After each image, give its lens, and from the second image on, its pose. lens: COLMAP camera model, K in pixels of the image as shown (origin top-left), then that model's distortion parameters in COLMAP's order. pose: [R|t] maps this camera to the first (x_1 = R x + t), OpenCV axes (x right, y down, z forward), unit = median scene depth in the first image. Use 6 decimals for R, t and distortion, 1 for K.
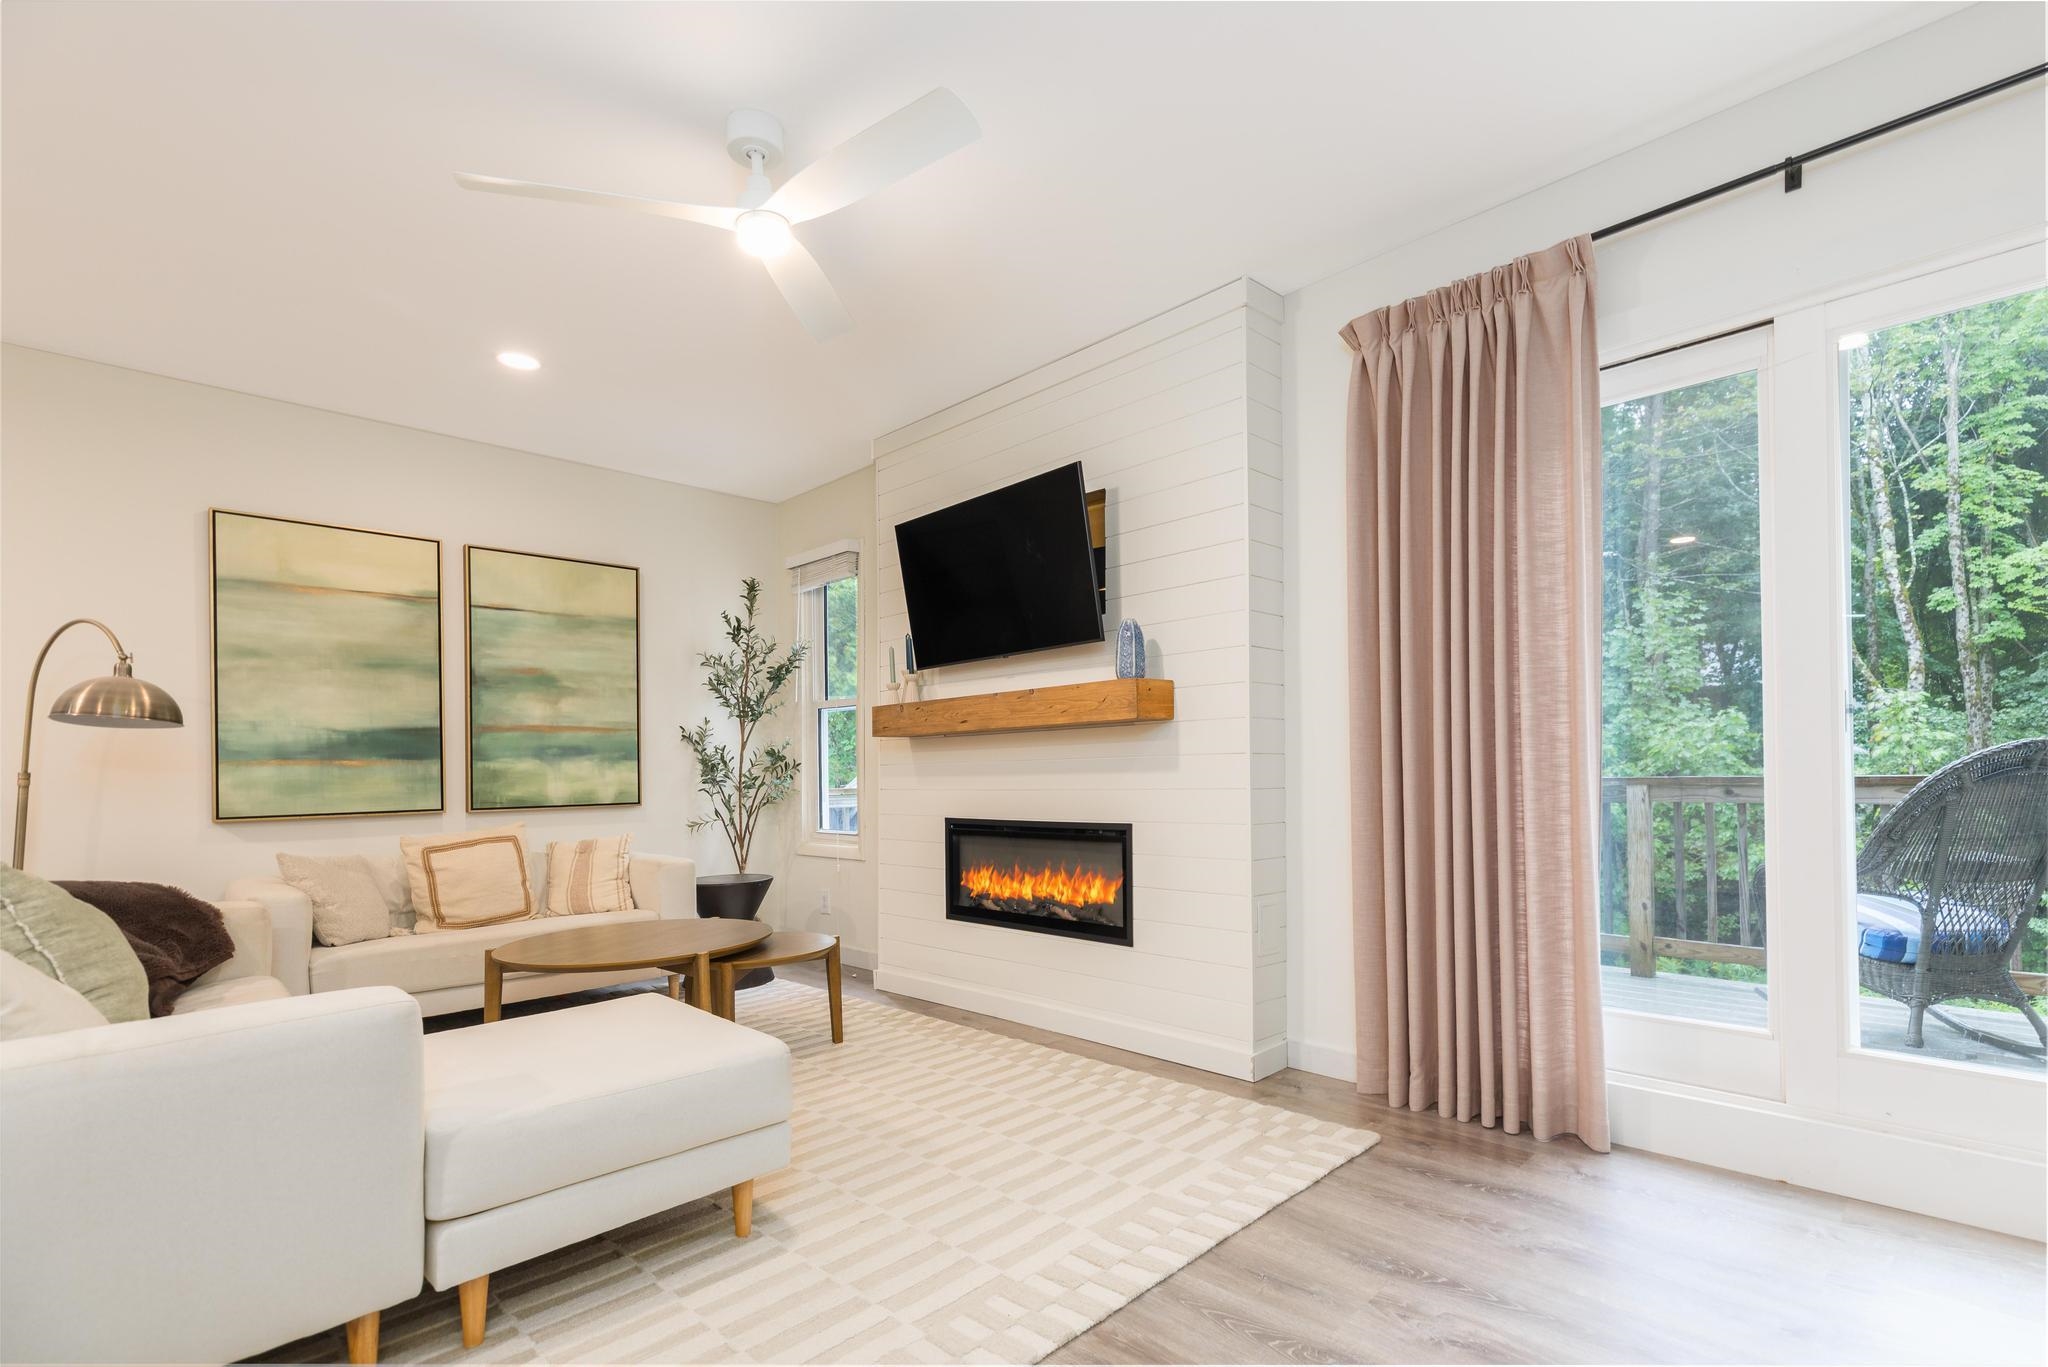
lens RADIAL K [[962.0, 0, 1032.7], [0, 962.0, 747.6], [0, 0, 1]] dist [0.014257, -0.000147]
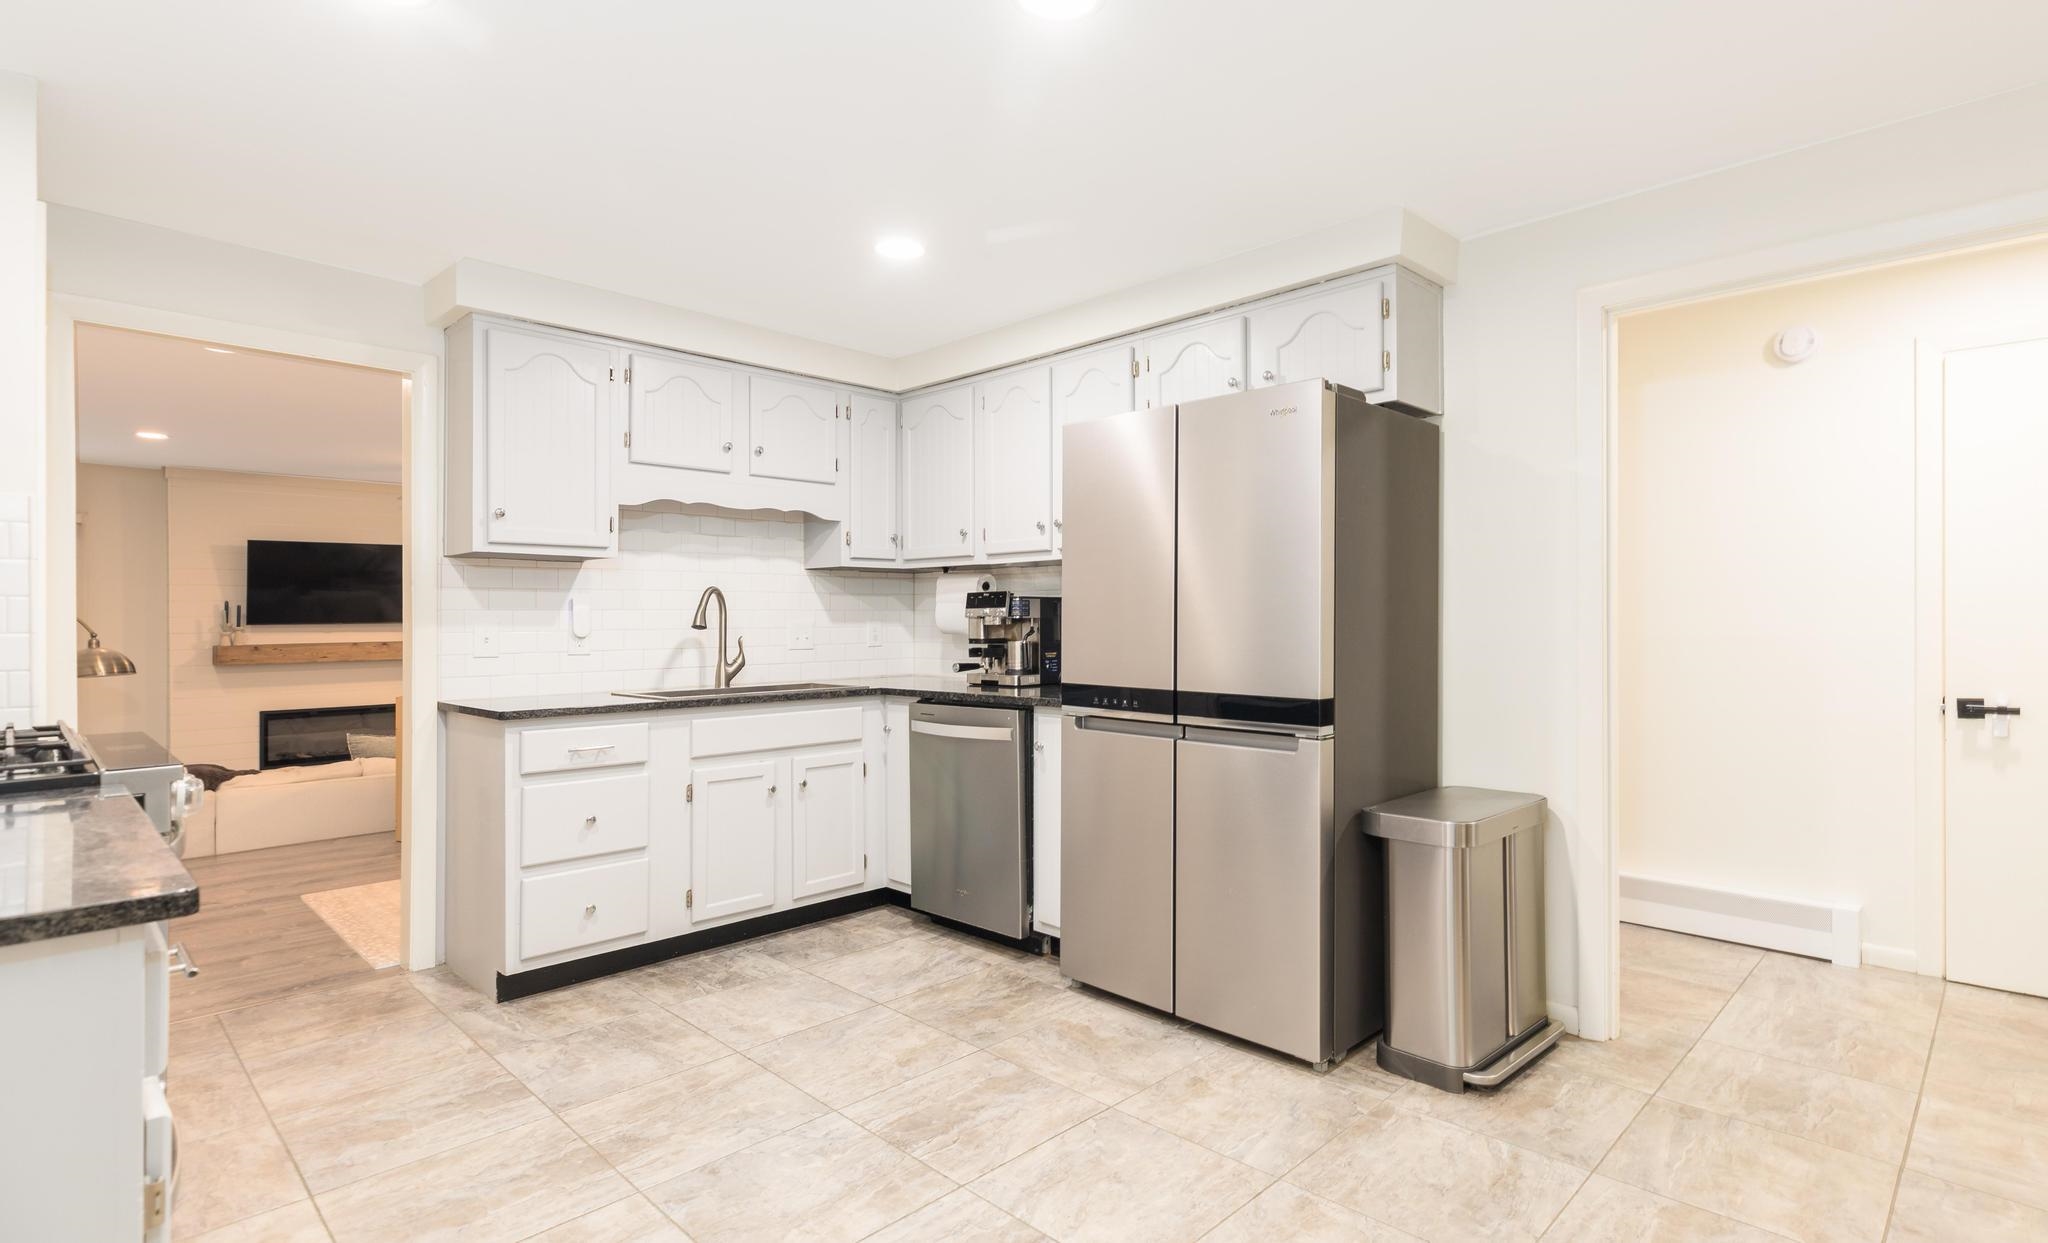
lens RADIAL K [[980.8, 0, 1027.9], [0, 980.8, 609.1], [0, 0, 1]] dist [0.002402, 0.000766]
pose [[-0.012545, 0.024369, 0.999624, -1.880803], [-0.015717, 0.999575, -0.024565, -0.088393], [-0.999798, -0.016019, -0.012156, -0.353650]]
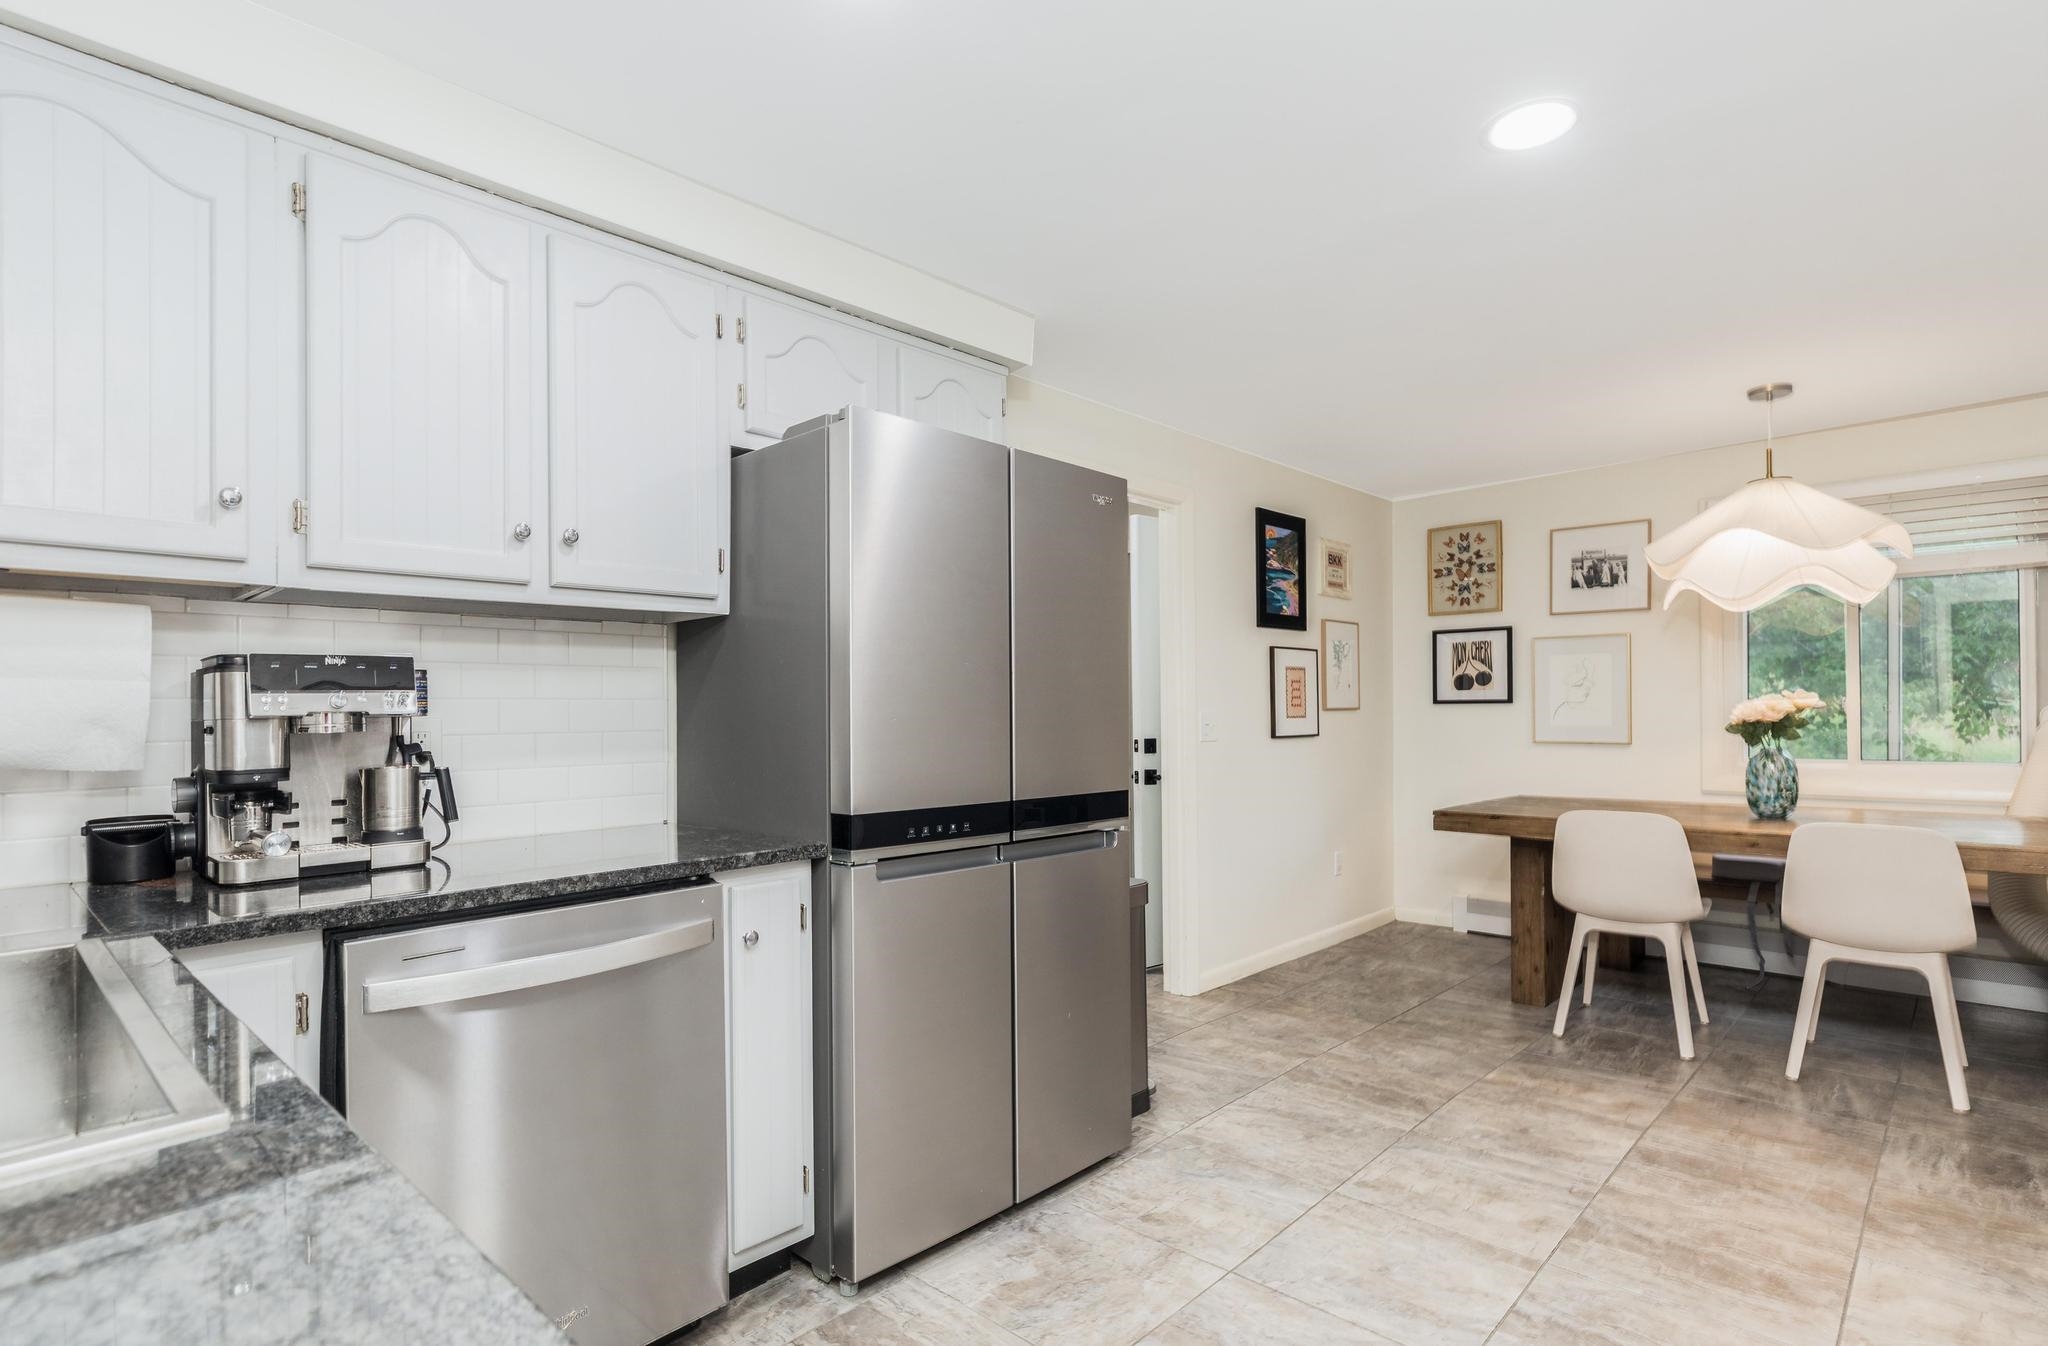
lens RADIAL K [[1022.0, 0, 1006.8], [0, 1022.0, 709.5], [0, 0, 1]] dist [0.011249, -0.000547]
pose [[-0.999365, 0.027422, -0.022749, -1.223626], [0.027923, 0.999367, -0.022026, -0.088929], [0.022130, -0.022648, -0.999499, 0.083609]]
